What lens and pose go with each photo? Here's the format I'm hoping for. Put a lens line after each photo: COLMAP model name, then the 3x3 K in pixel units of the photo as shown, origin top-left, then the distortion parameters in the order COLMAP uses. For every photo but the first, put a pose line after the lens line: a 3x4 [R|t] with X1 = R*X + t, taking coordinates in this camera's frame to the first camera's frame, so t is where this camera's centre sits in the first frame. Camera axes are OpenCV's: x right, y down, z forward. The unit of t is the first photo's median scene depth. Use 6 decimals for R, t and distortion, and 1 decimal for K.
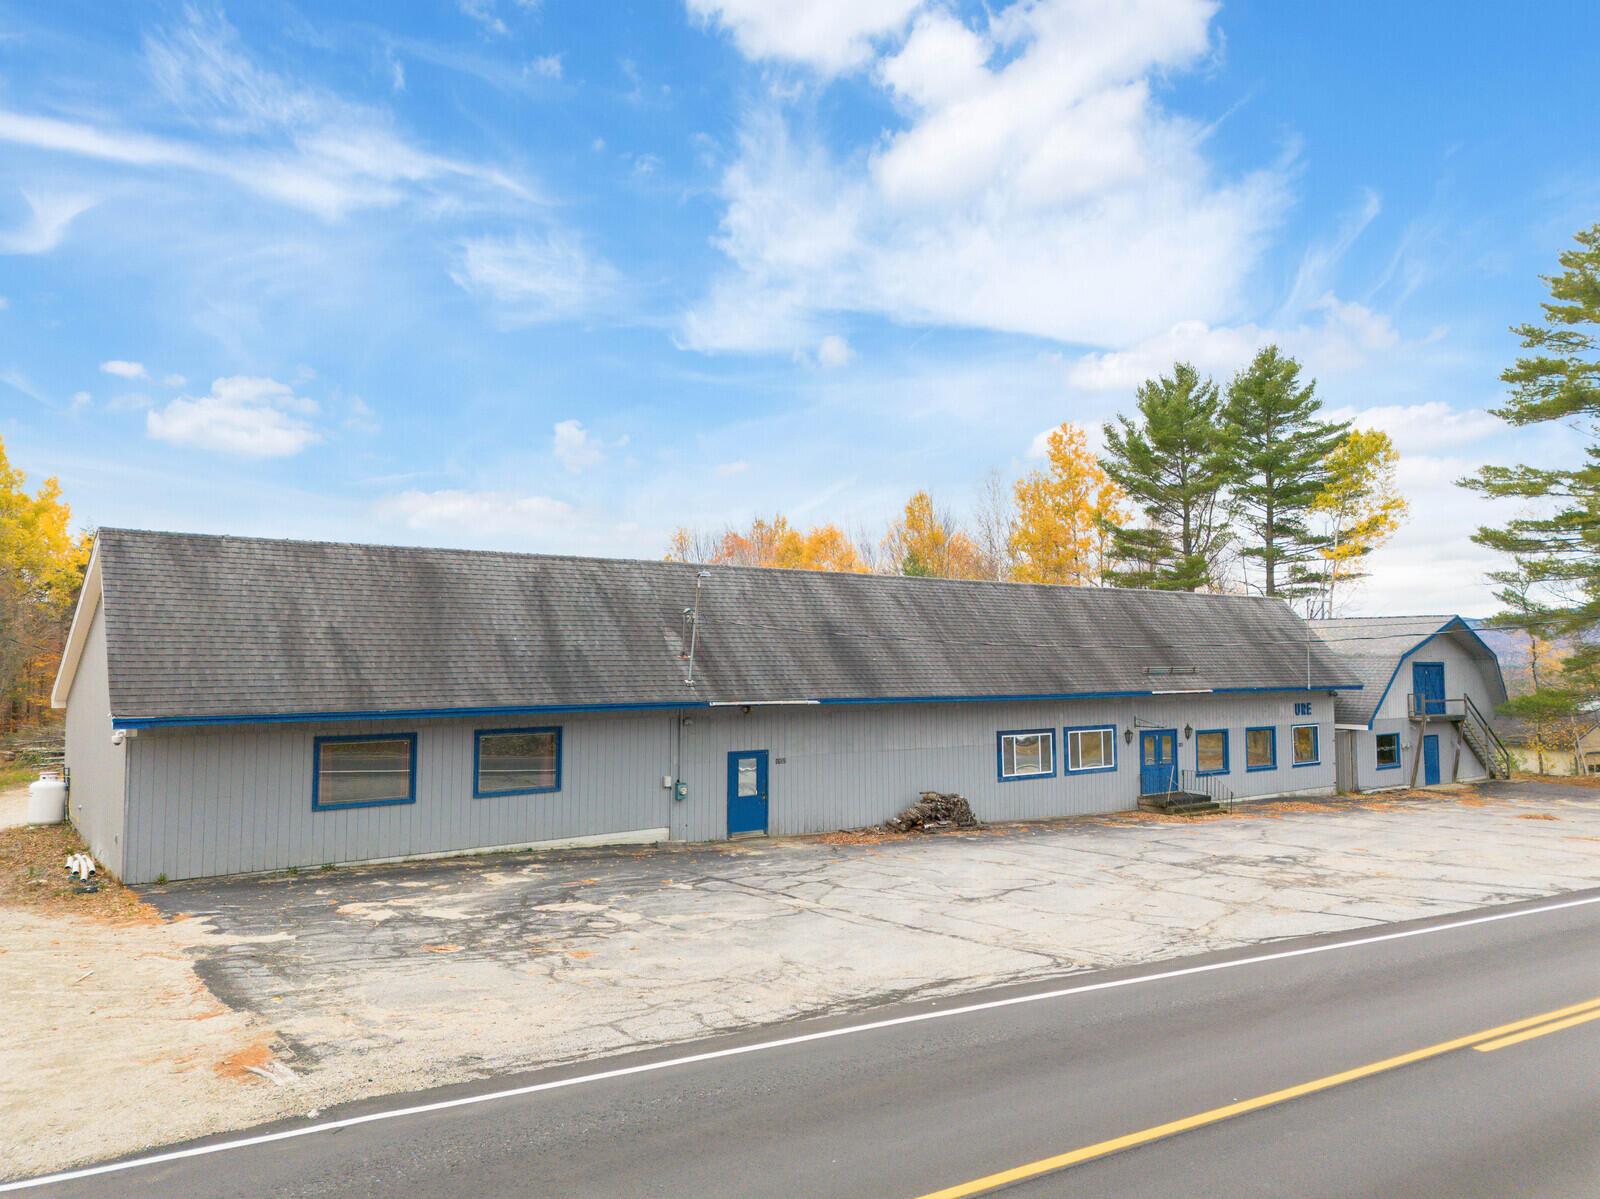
lens RADIAL K [[1129.3, 0, 800.0], [0, 1129.3, 599.5], [0, 0, 1]] dist [0.086210, -0.098735]
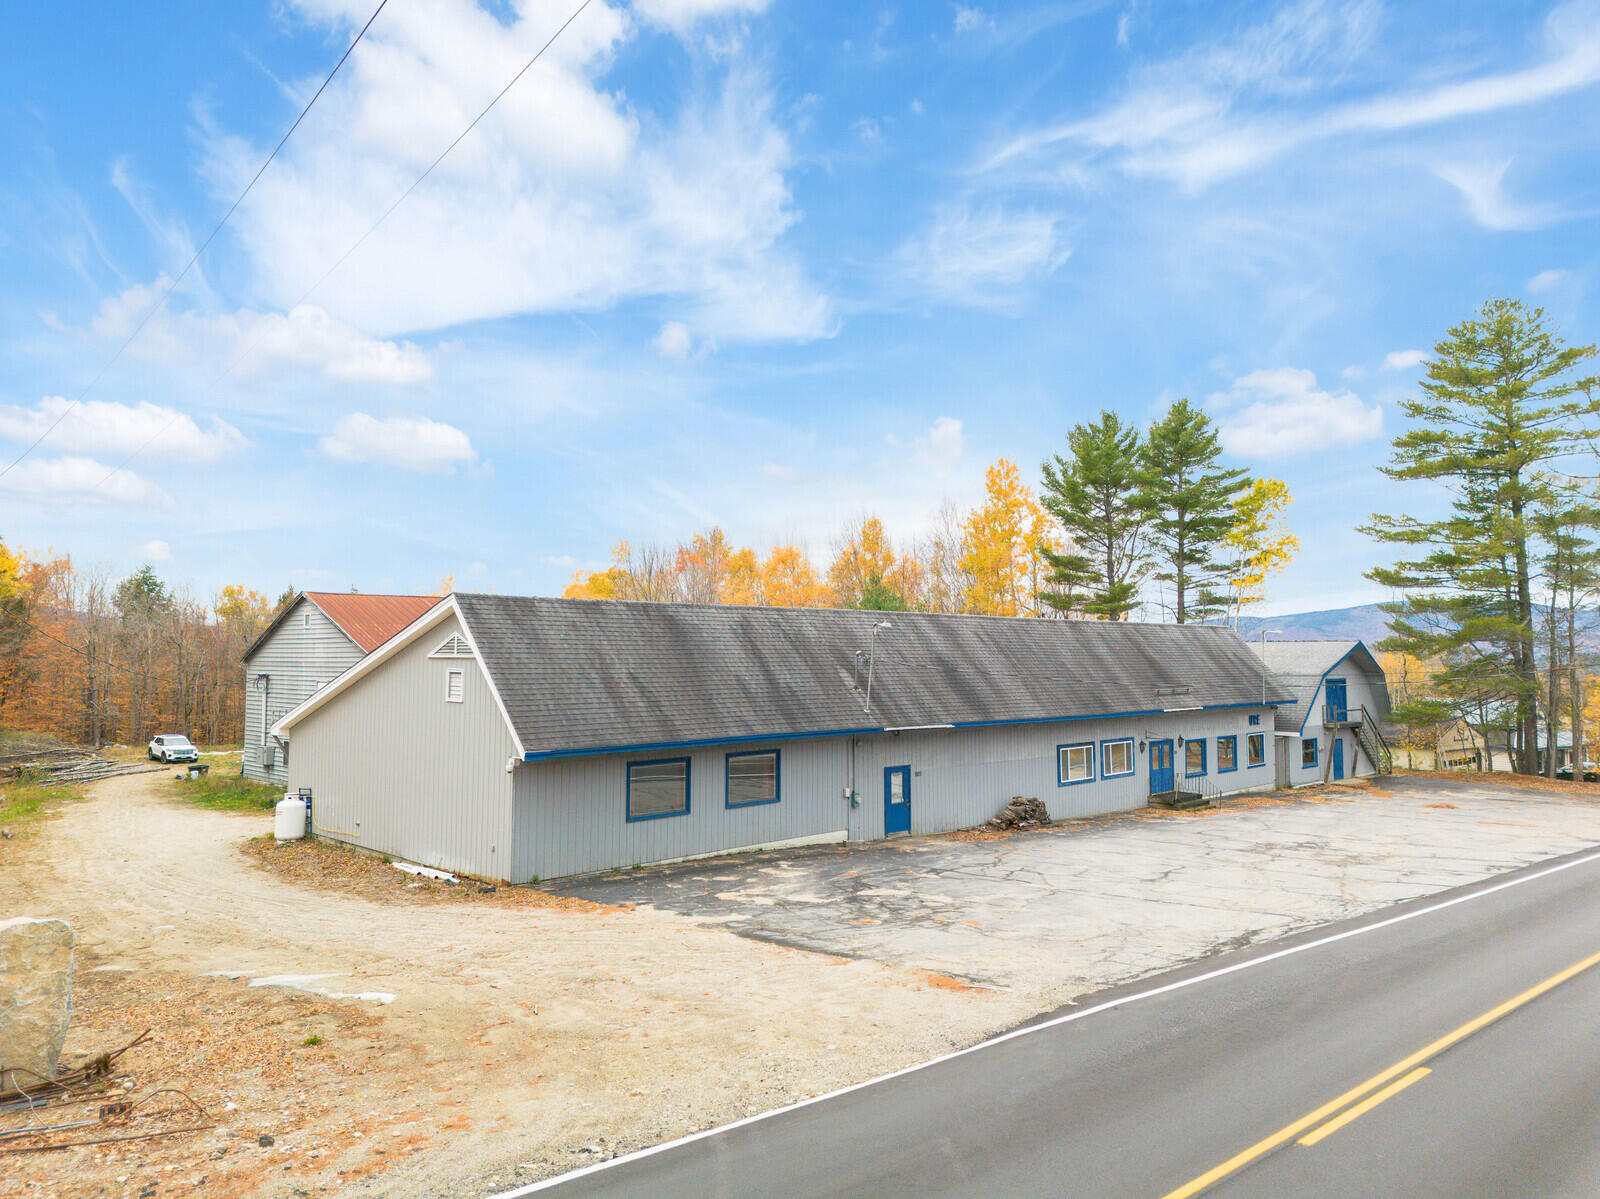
lens RADIAL K [[1129.3, 0, 800.0], [0, 1129.3, 599.5], [0, 0, 1]] dist [0.086210, -0.098735]
pose [[0.989163, 0.007619, 0.146624, -0.238321], [-0.008119, 0.999963, 0.002816, -0.035021], [-0.146597, -0.003976, 0.989188, -0.139027]]
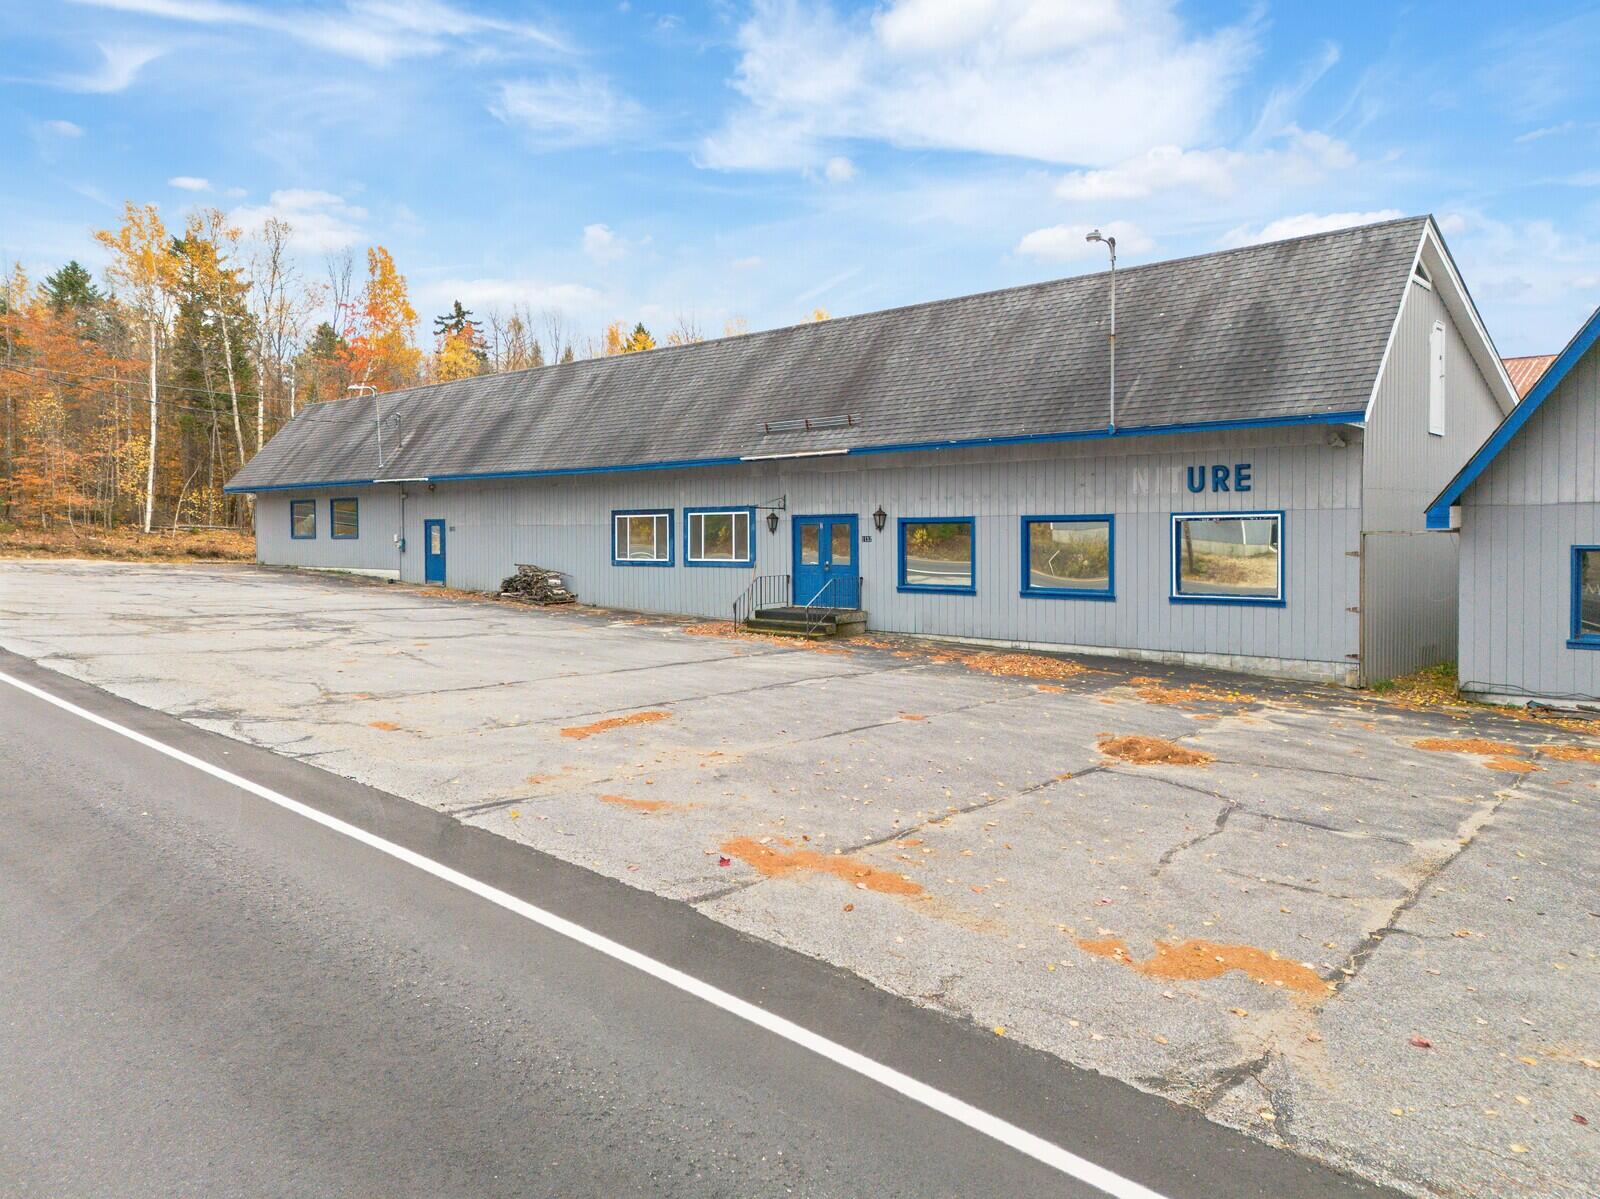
lens RADIAL K [[1129.3, 0, 800.0], [0, 1129.3, 599.5], [0, 0, 1]] dist [0.086210, -0.098735]
pose [[0.199573, 0.064982, -0.977726, 0.944632], [0.065438, 0.994687, 0.079466, 0.107235], [0.977695, -0.079840, 0.194261, 0.828116]]
